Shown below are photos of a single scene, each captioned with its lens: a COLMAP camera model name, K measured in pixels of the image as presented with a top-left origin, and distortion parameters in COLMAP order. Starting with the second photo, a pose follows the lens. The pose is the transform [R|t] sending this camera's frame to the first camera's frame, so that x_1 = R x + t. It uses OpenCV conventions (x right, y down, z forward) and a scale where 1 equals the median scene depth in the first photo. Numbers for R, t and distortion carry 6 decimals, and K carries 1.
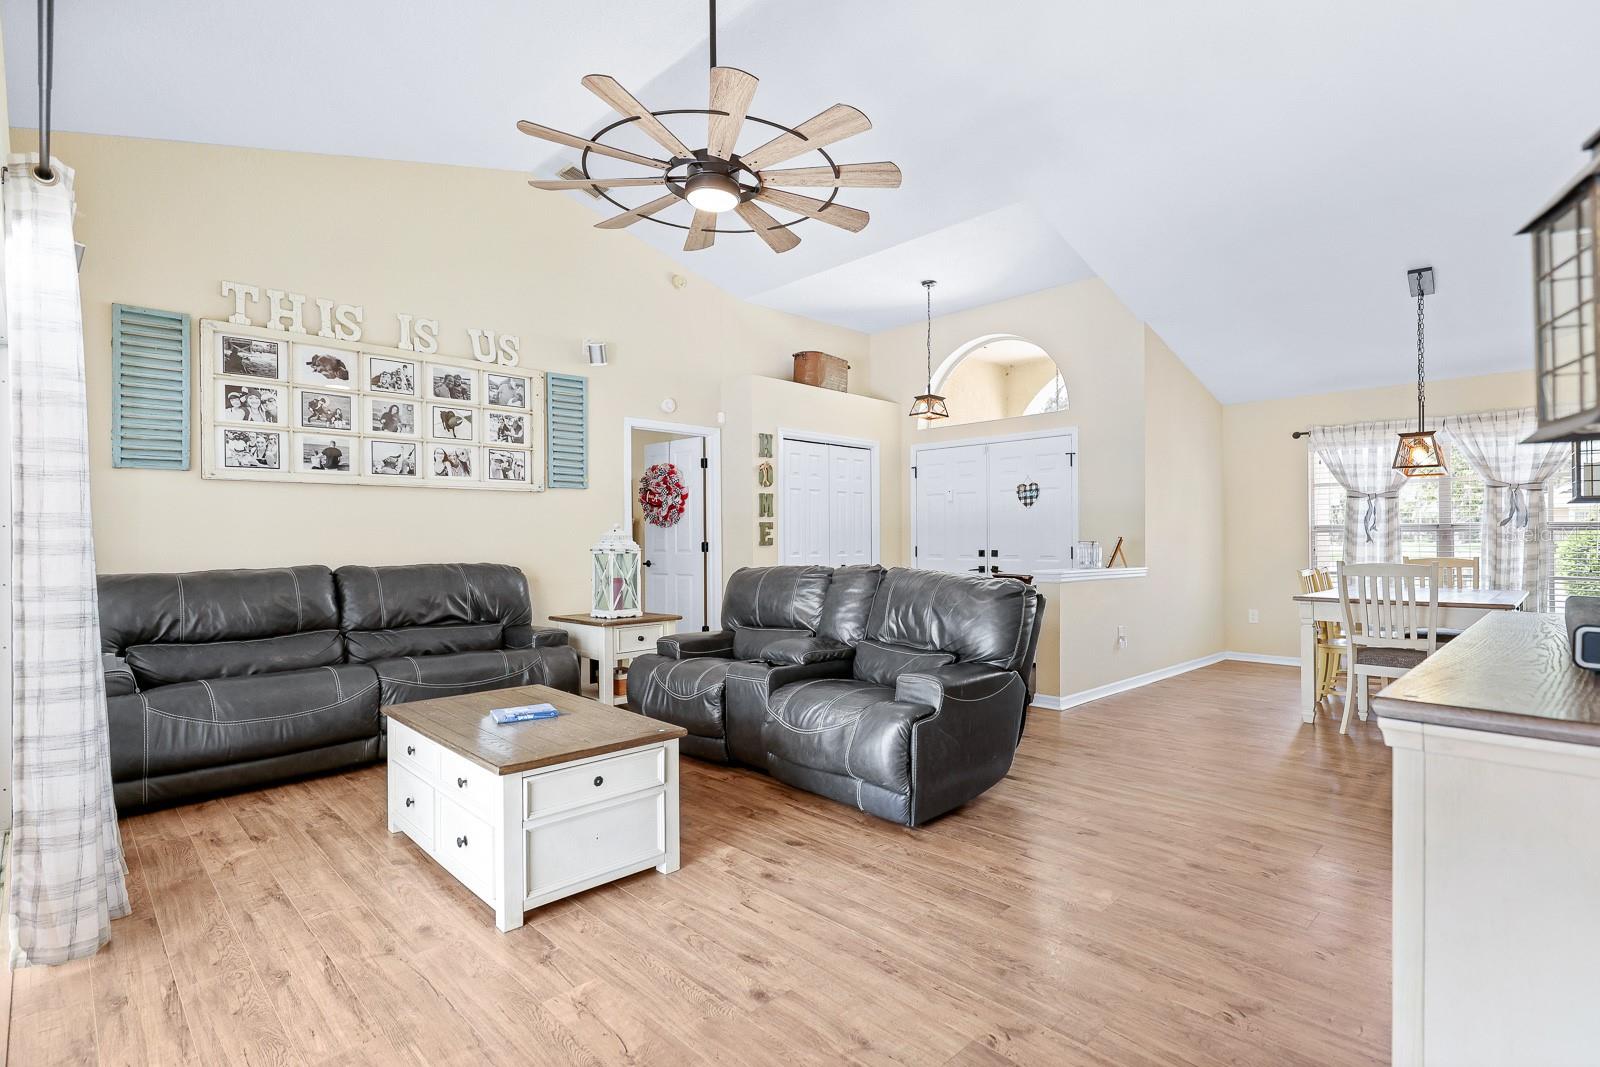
lens RADIAL K [[745.9, 0, 797.1], [0, 745.9, 542.6], [0, 0, 1]] dist [-0.001956, -0.001833]
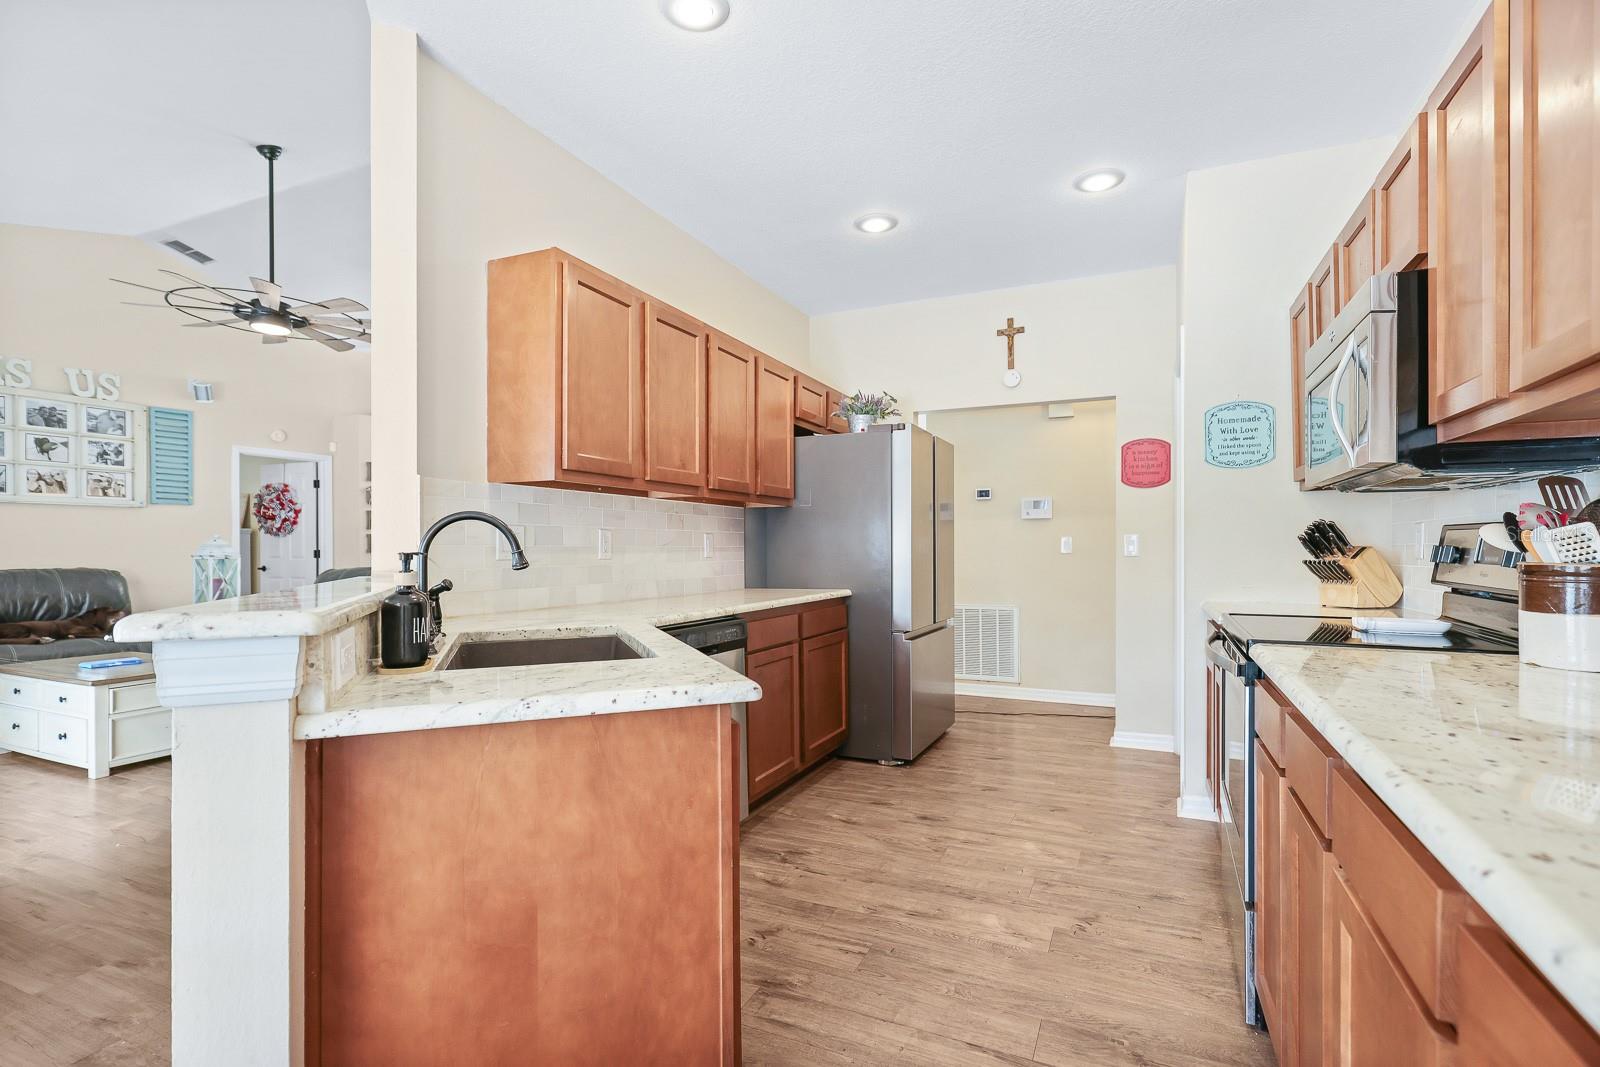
lens RADIAL K [[745.9, 0, 808.1], [0, 745.9, 548.0], [0, 0, 1]] dist [-0.001956, -0.001833]
pose [[0.930106, 0.001877, 0.367287, 0.222040], [-0.000770, 0.999995, -0.003161, -0.000633], [-0.367291, 0.002657, 0.930102, -0.526017]]
